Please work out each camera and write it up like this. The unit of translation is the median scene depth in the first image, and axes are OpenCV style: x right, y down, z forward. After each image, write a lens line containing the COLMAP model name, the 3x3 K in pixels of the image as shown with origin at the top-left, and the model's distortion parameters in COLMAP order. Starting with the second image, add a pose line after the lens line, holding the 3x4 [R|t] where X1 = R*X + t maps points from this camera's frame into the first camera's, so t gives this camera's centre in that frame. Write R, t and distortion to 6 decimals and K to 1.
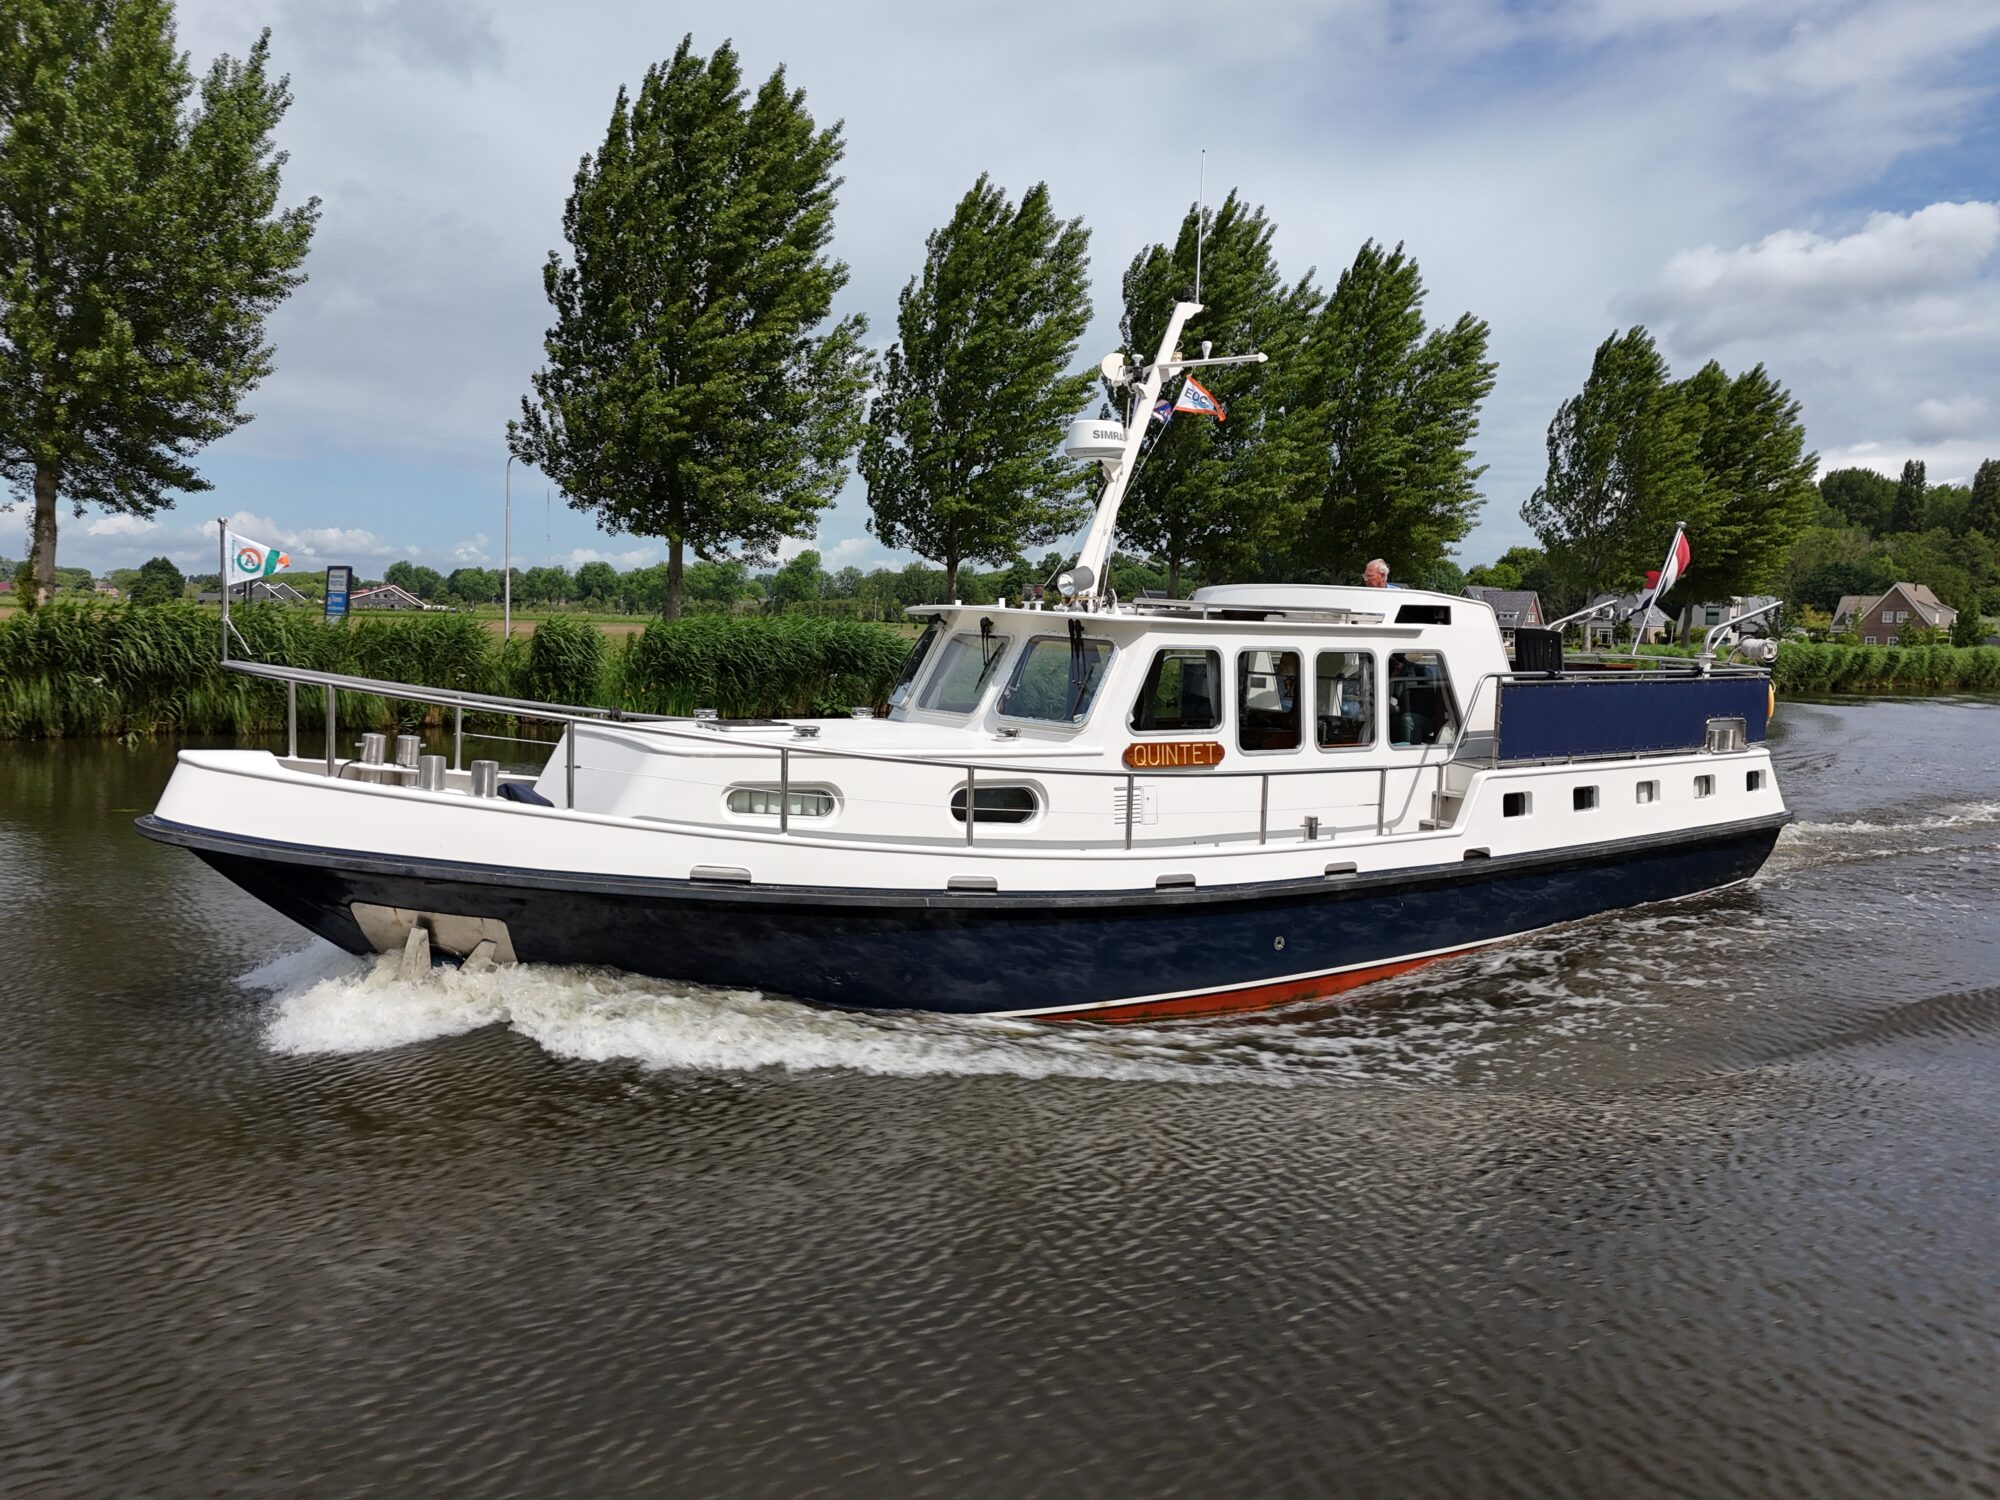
lens RADIAL K [[1452.5, 0, 1000.0], [0, 1452.5, 750.0], [0, 0, 1]] dist [0.057941, -0.003796]
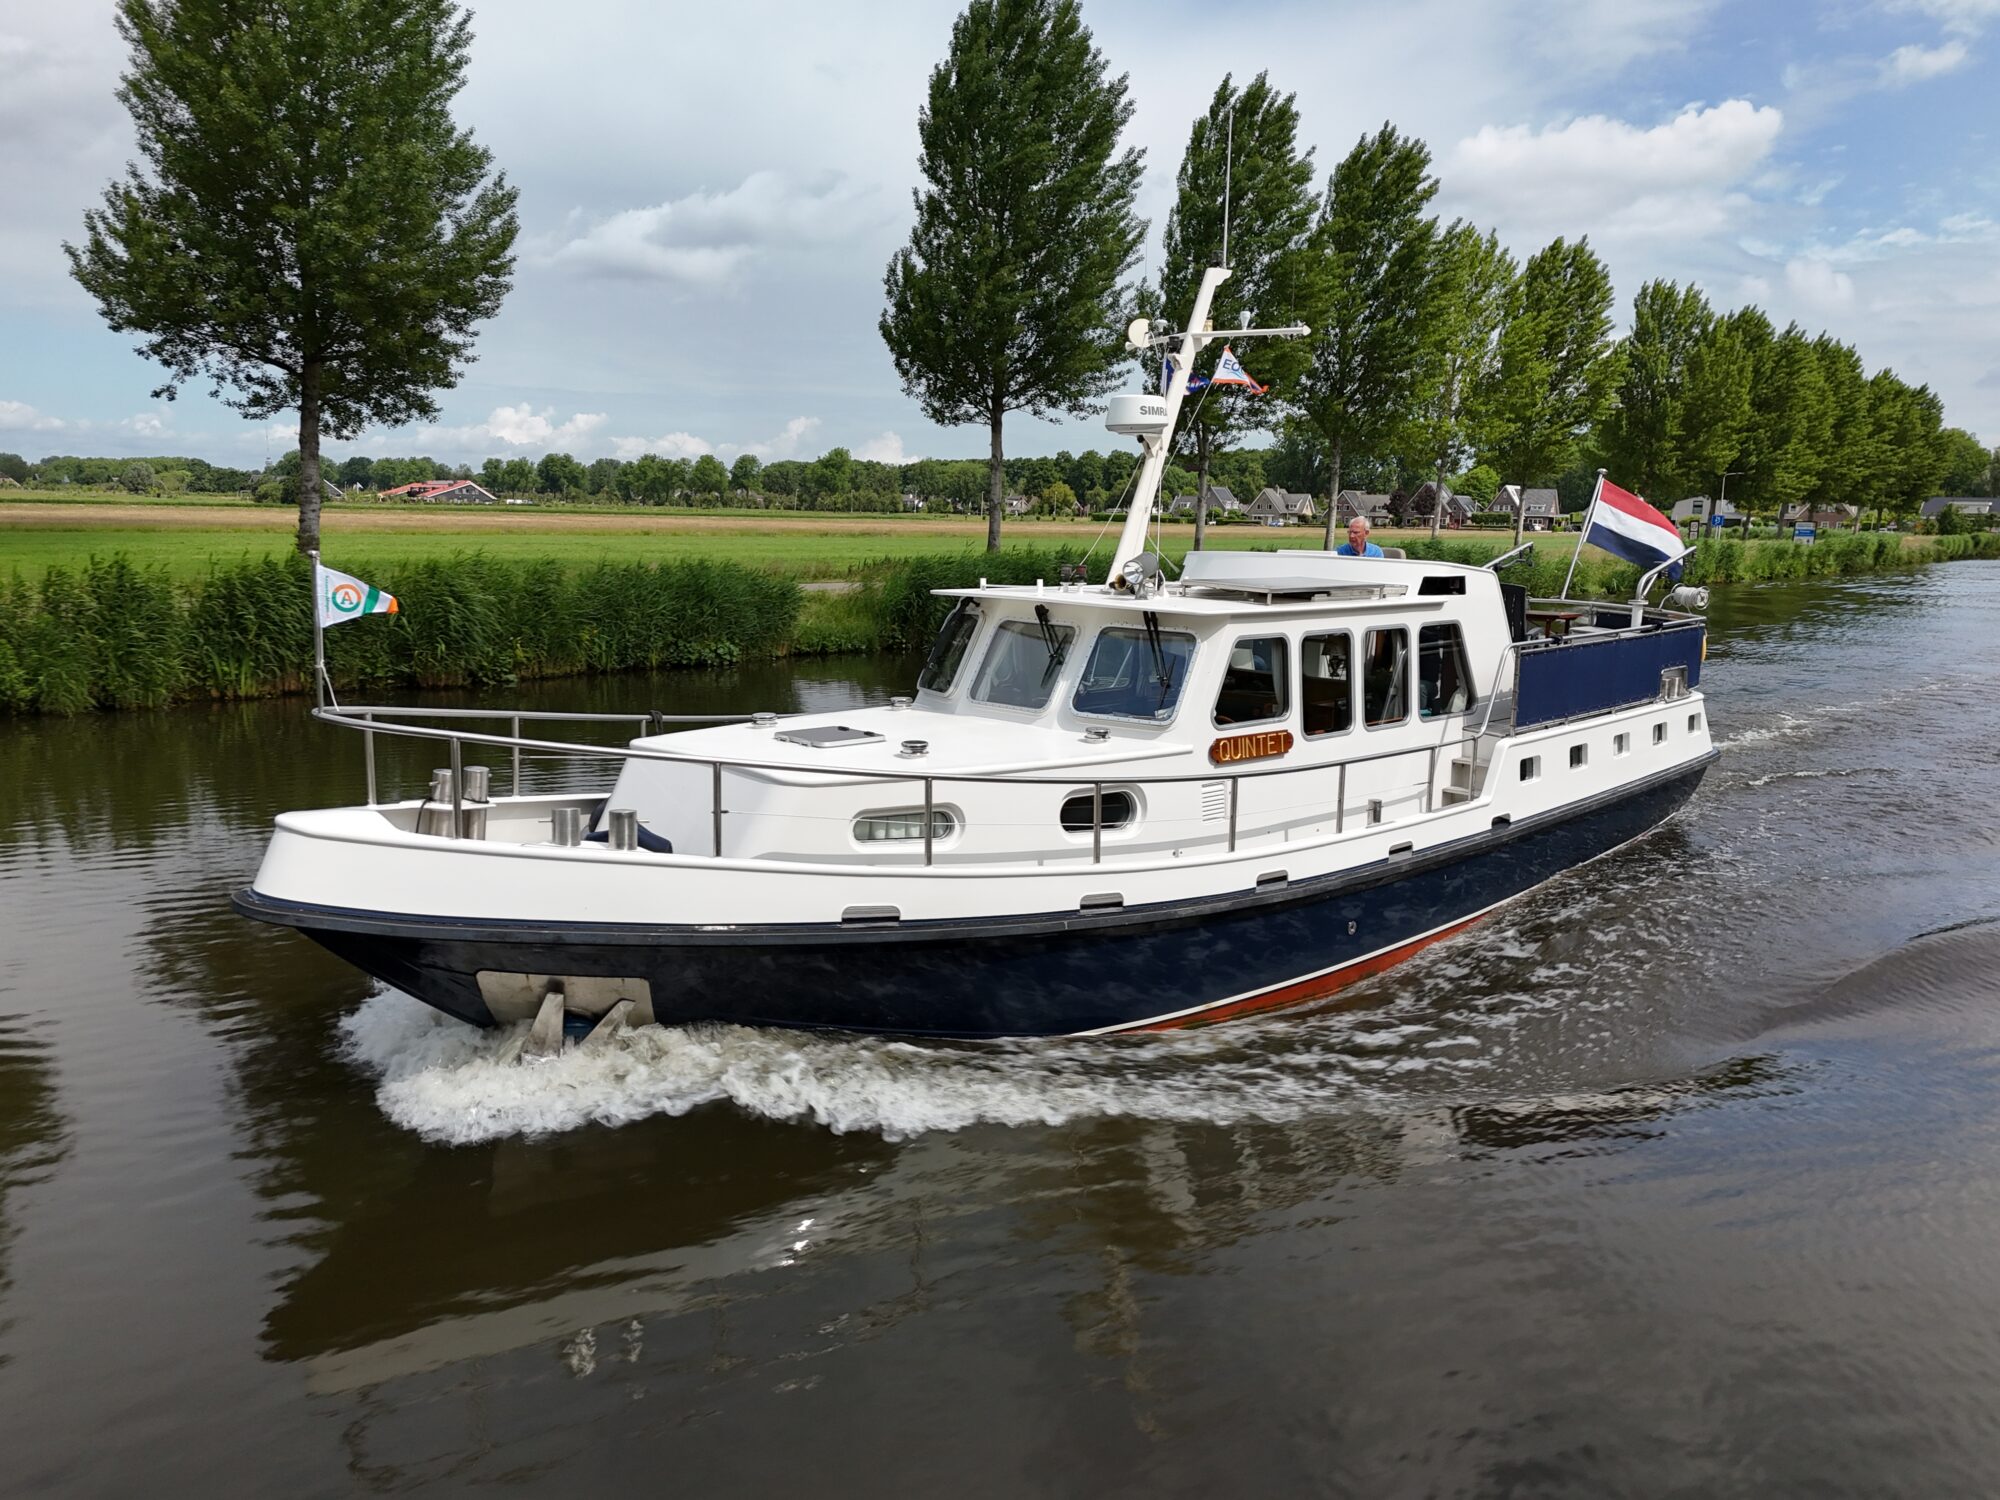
lens RADIAL K [[1452.5, 0, 1000.0], [0, 1452.5, 750.0], [0, 0, 1]] dist [0.057941, -0.003796]
pose [[0.986522, -0.037585, 0.159256, -0.194085], [0.025744, 0.996792, 0.075776, -0.069016], [-0.161593, -0.070655, 0.984325, 0.047225]]
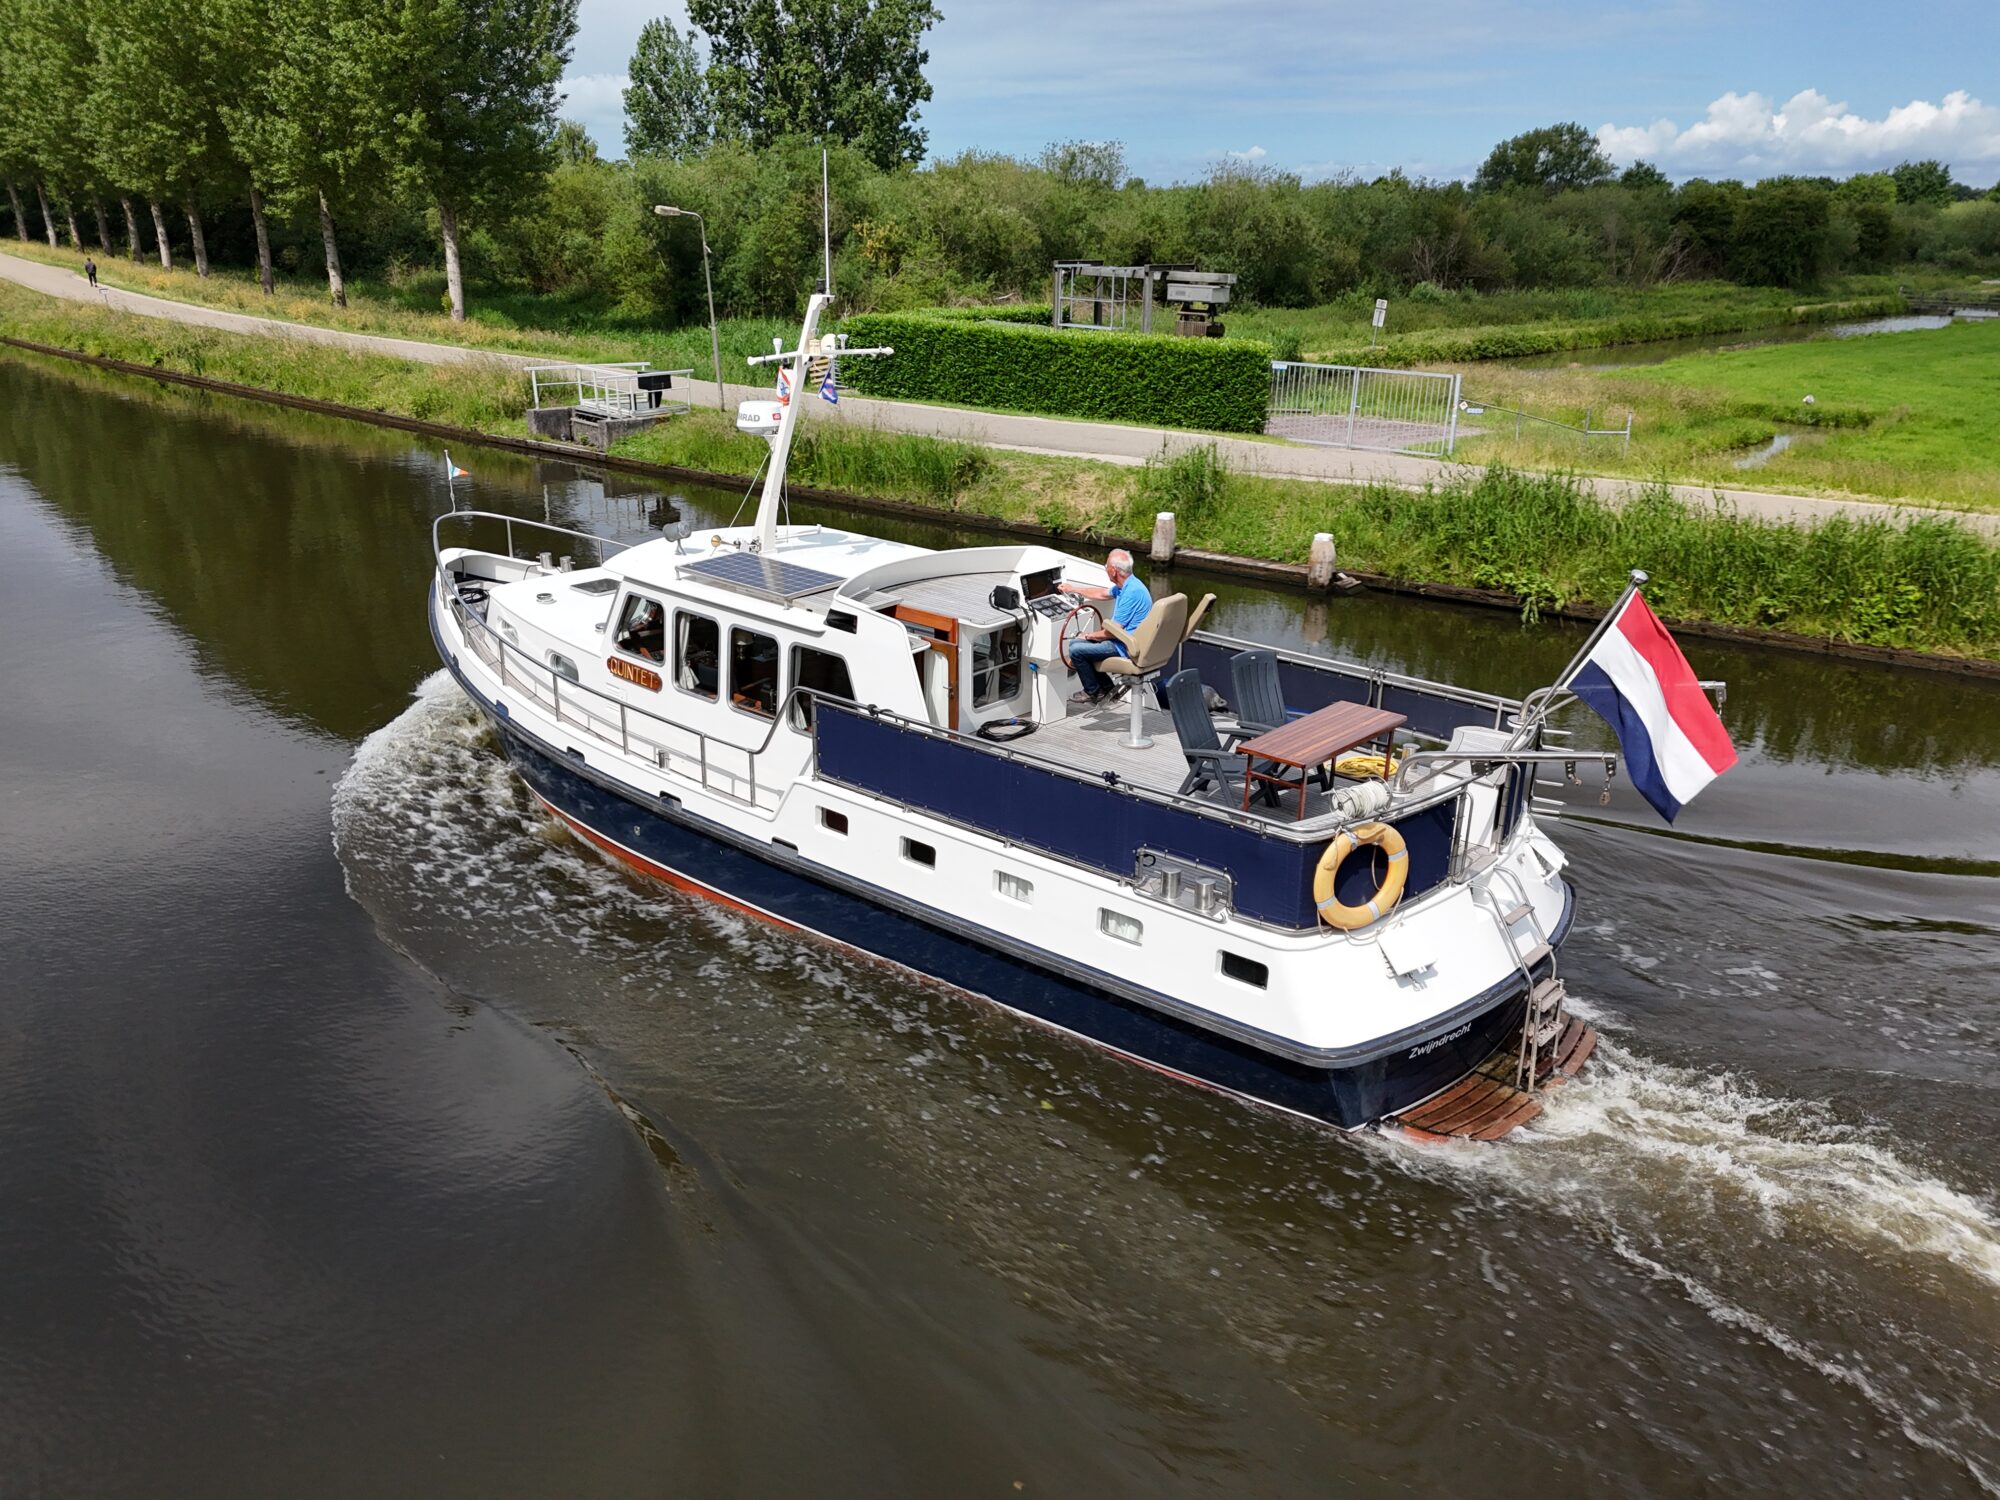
lens RADIAL K [[1486.6, 0, 1000.0], [0, 1486.6, 750.0], [0, 0, 1]] dist [0.041591, -0.005723]
pose [[0.214388, 0.302987, -0.928567, 1.412349], [-0.093231, 0.952679, 0.289329, -0.340681], [0.972289, 0.024543, 0.232490, 0.942956]]
